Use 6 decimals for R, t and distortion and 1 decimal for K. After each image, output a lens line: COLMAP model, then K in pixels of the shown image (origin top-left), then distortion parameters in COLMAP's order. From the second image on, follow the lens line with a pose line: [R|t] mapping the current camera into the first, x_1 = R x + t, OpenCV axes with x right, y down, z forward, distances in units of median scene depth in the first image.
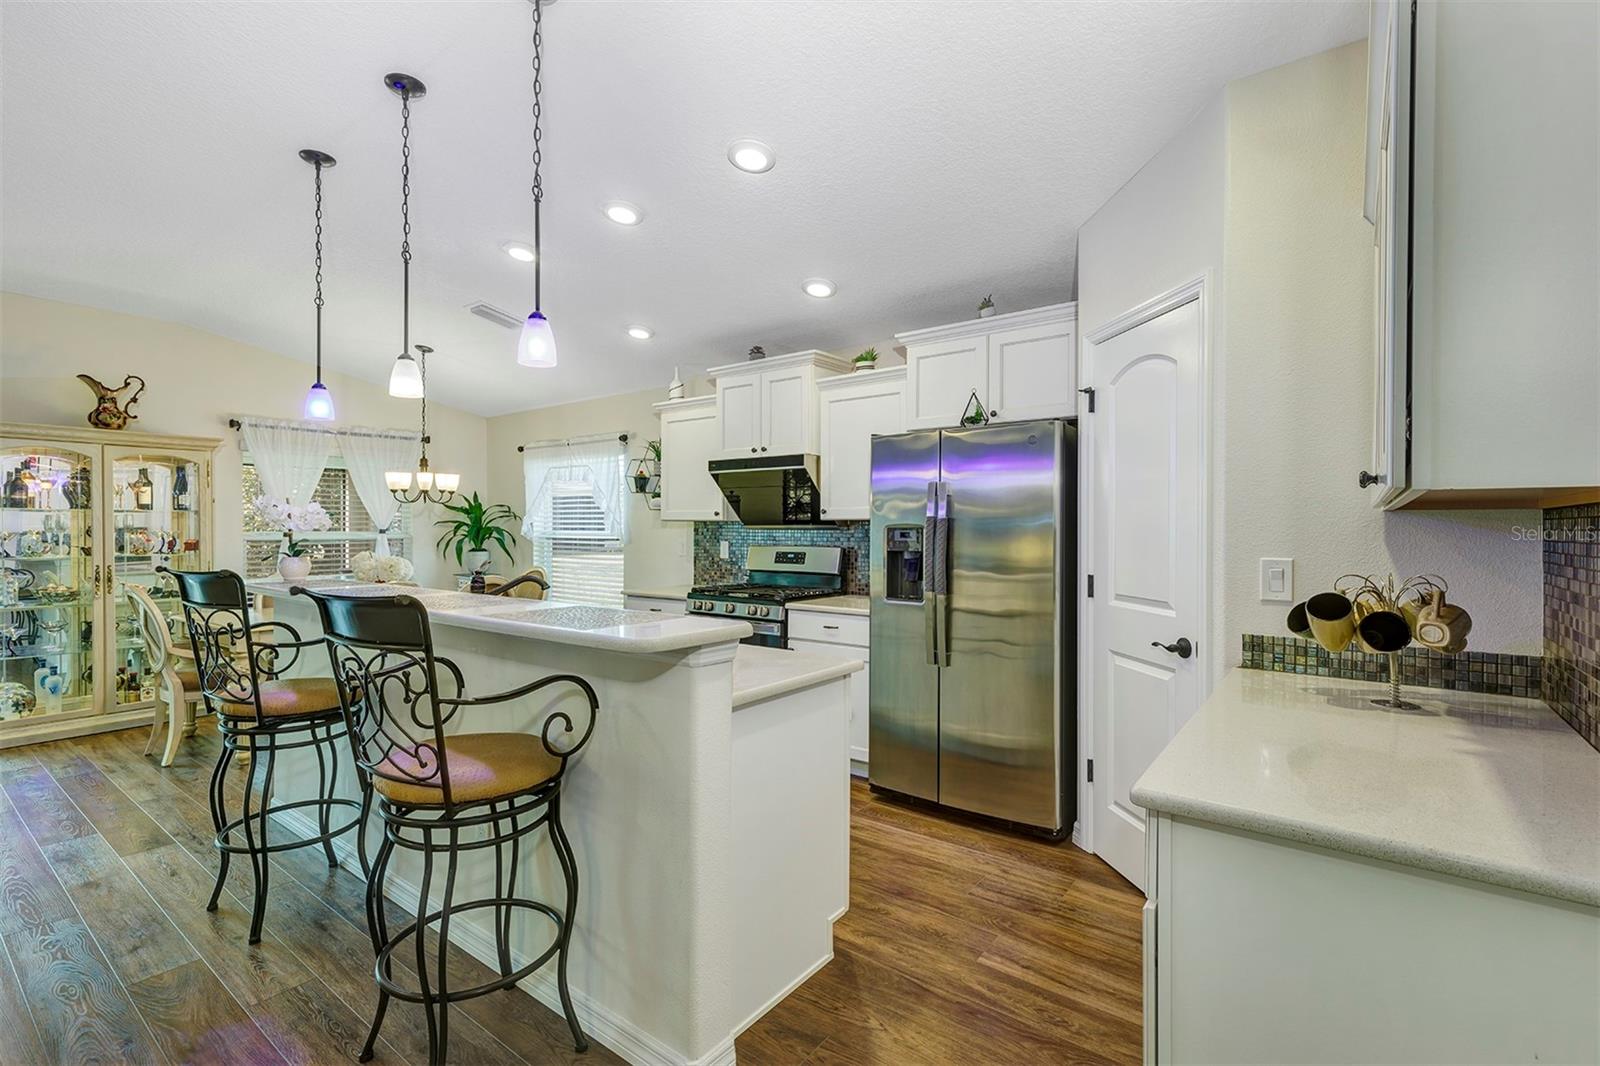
lens RADIAL K [[727.0, 0, 801.1], [0, 727.0, 528.9], [0, 0, 1]] dist [0.005121, 0.000183]
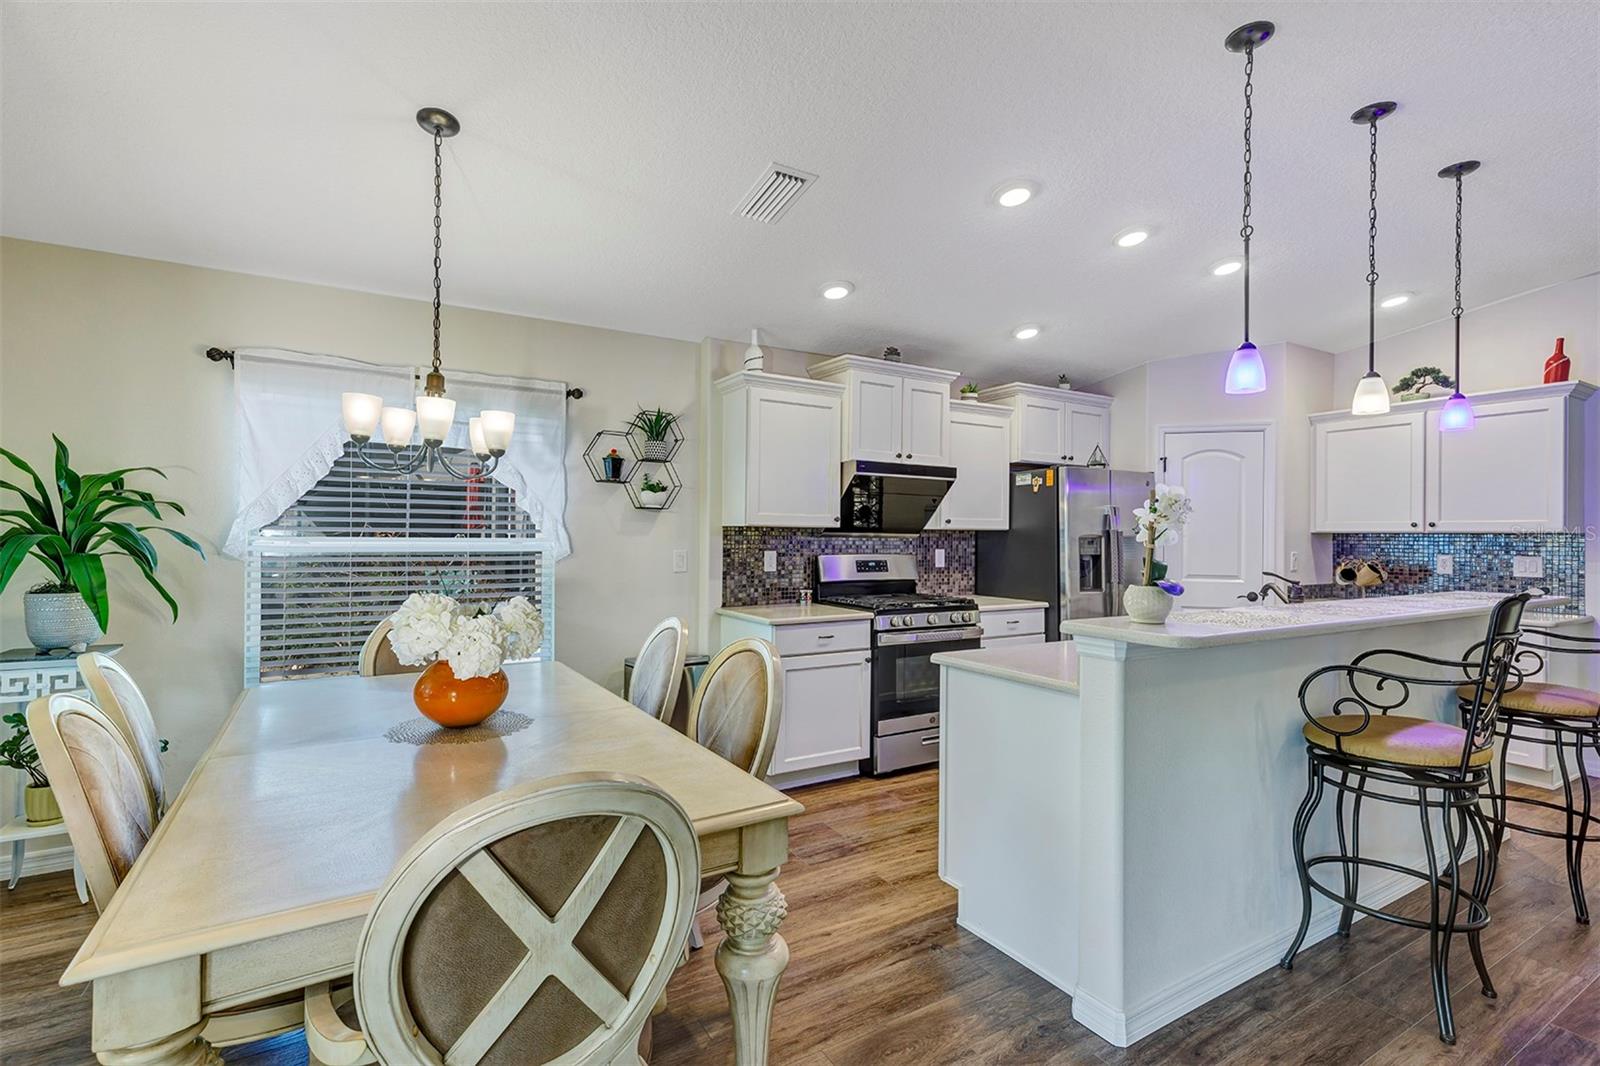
lens RADIAL K [[727.0, 0, 795.9], [0, 727.0, 532.5], [0, 0, 1]] dist [0.005121, 0.000183]
pose [[0.375853, 0.002750, 0.926675, -0.942085], [-0.007949, 0.999968, 0.000257, -0.005045], [-0.926645, -0.007463, 0.375863, 0.708072]]
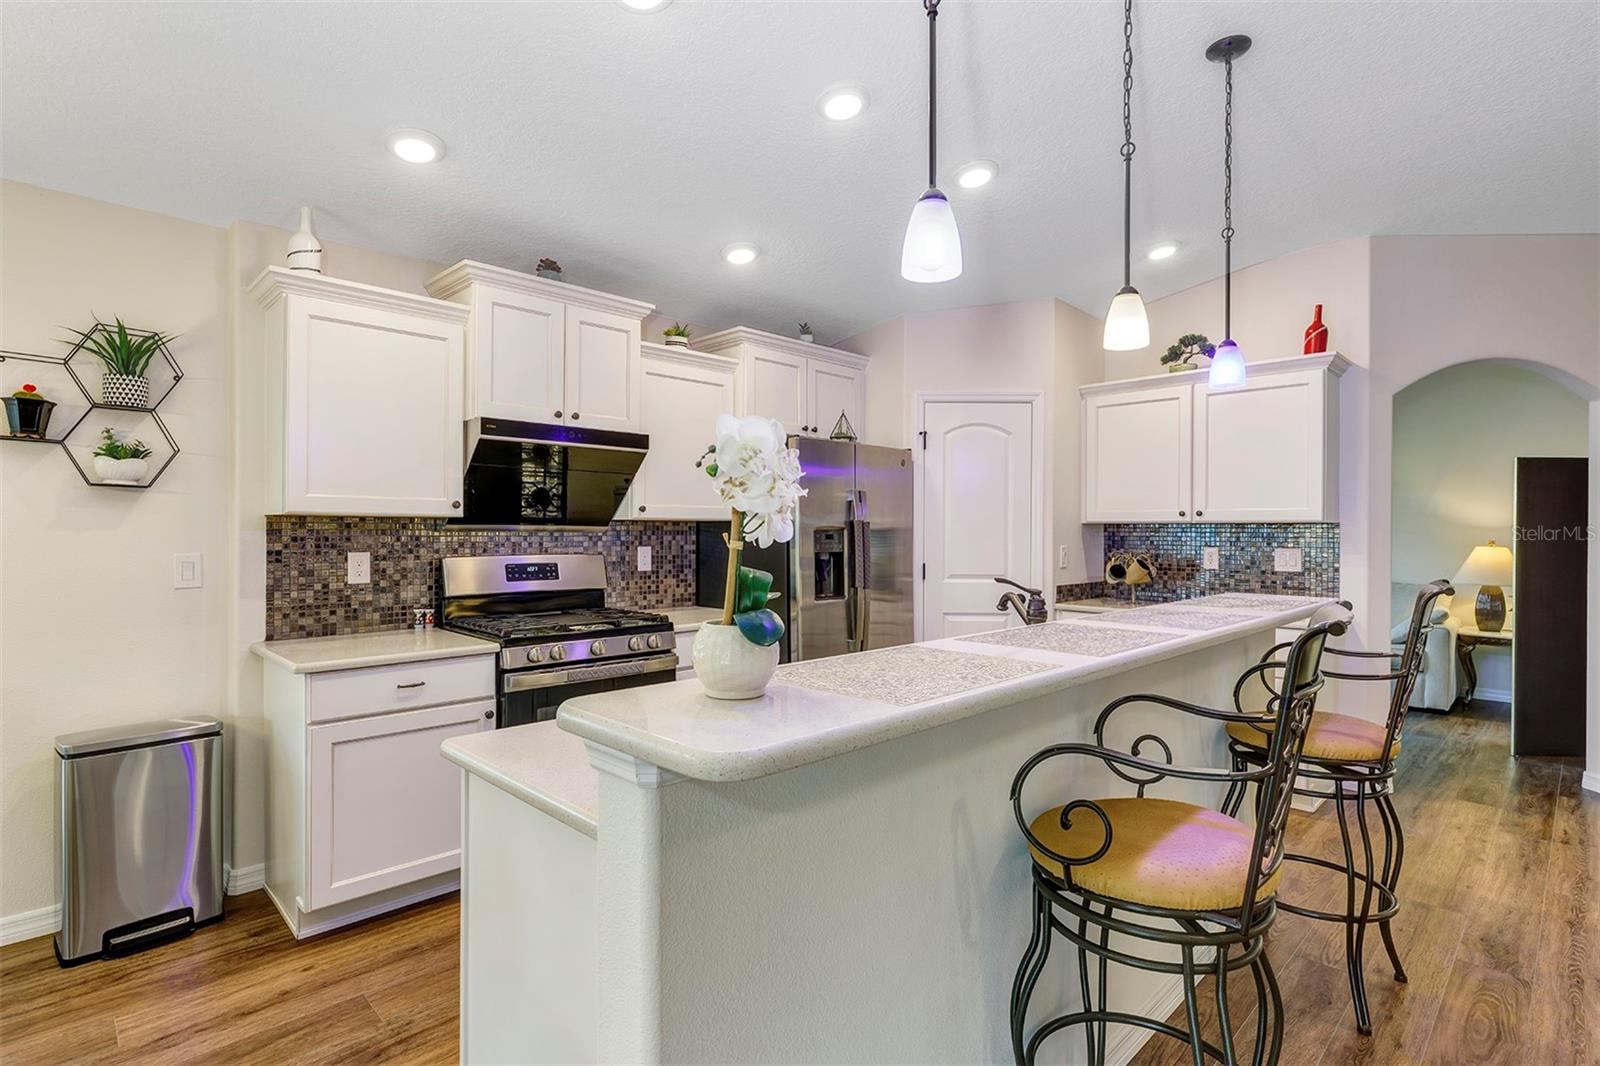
lens RADIAL K [[782.3, 0, 796.8], [0, 782.3, 533.1], [0, 0, 1]] dist [-0.007674, 0.001334]
pose [[0.142176, -0.006901, 0.989817, -0.702244], [-0.004193, 0.999963, 0.007574, -0.004002], [-0.989832, -0.005227, 0.142142, 0.627263]]
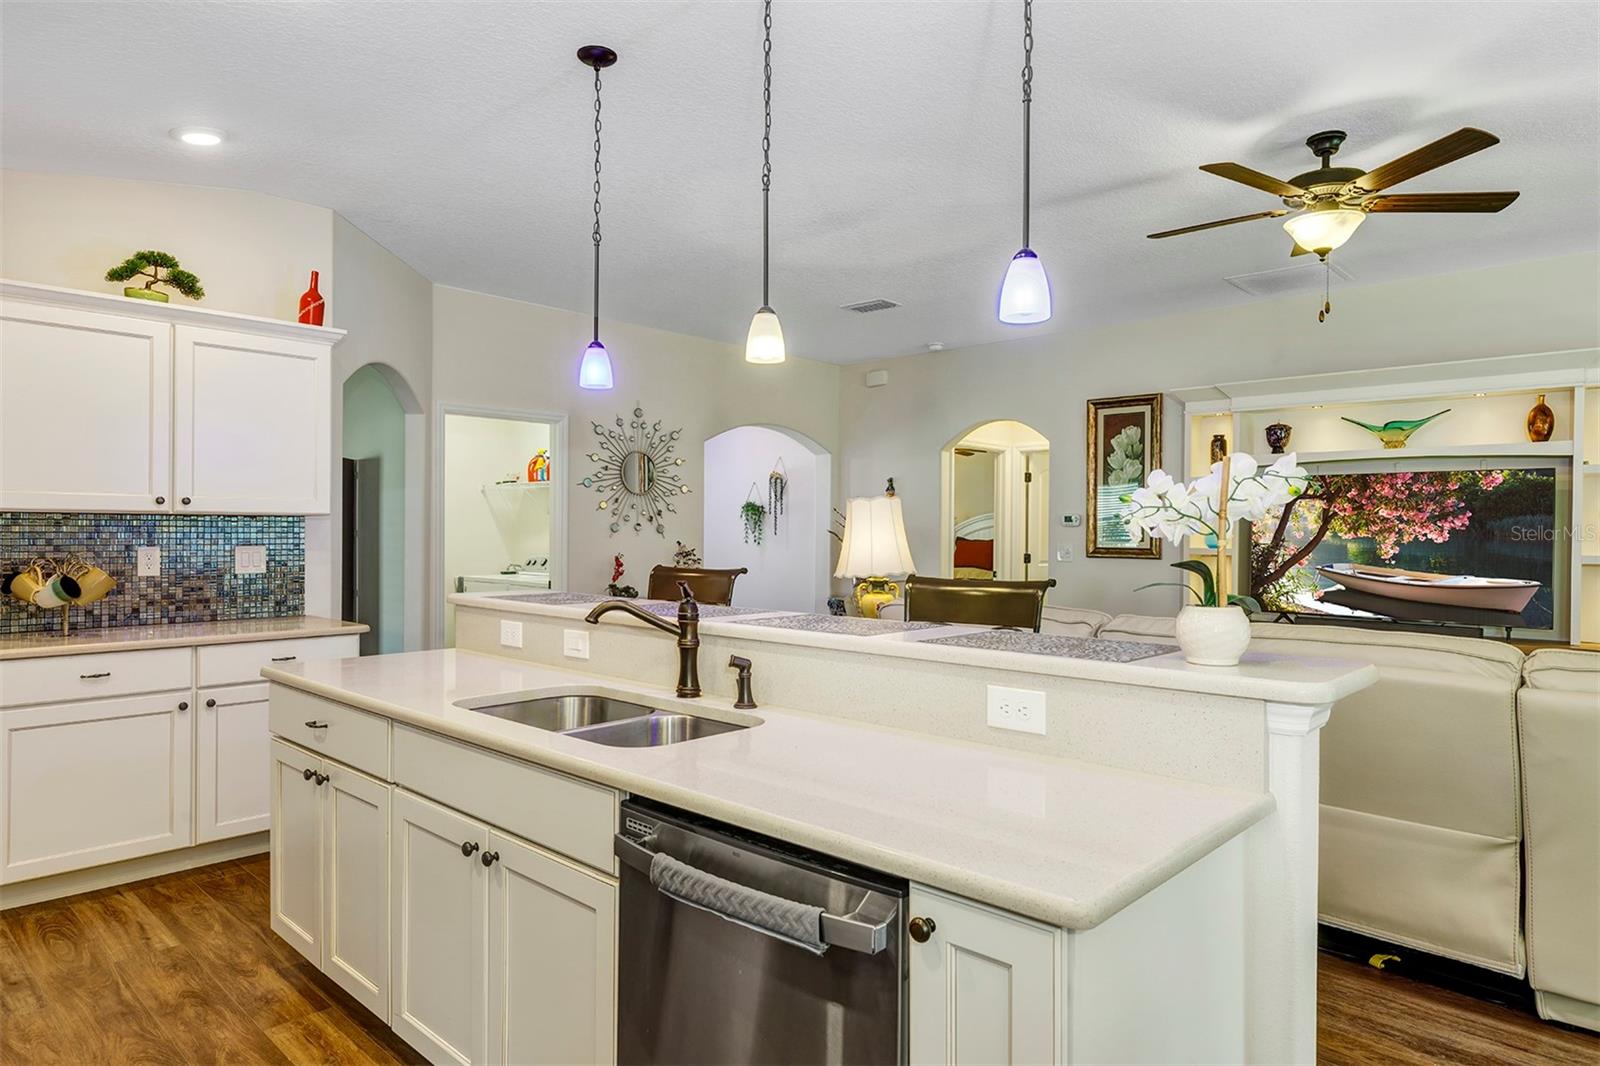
lens RADIAL K [[964.2, 0, 803.5], [0, 964.2, 542.0], [0, 0, 1]] dist [0.018632, 0.000781]
pose [[-0.993571, -0.011865, 0.112588, -0.372732], [-0.010821, 0.999893, 0.009879, -0.000687], [-0.112693, 0.008597, -0.993593, 1.053585]]
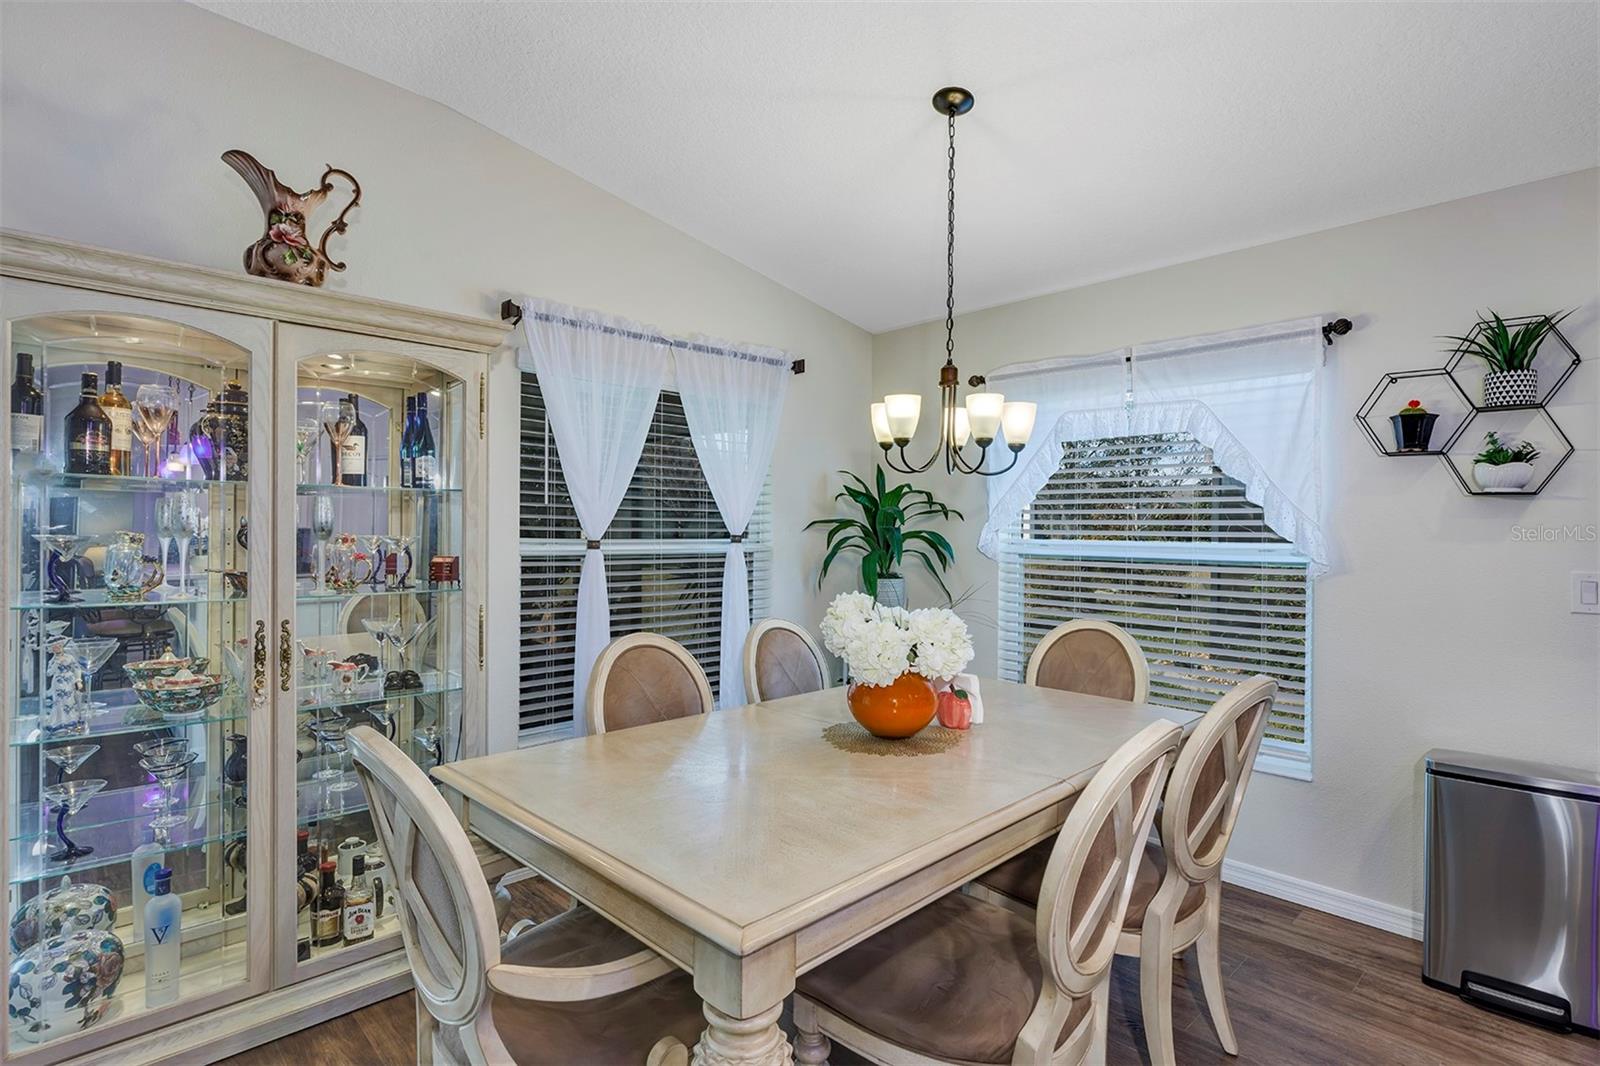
lens RADIAL K [[782.3, 0, 801.0], [0, 782.3, 531.5], [0, 0, 1]] dist [-0.007674, 0.001334]
pose [[0.988971, 0.009279, -0.147818, -0.600529], [-0.009840, 0.999947, -0.003065, -0.000702], [0.147782, 0.004486, 0.989010, 0.614094]]
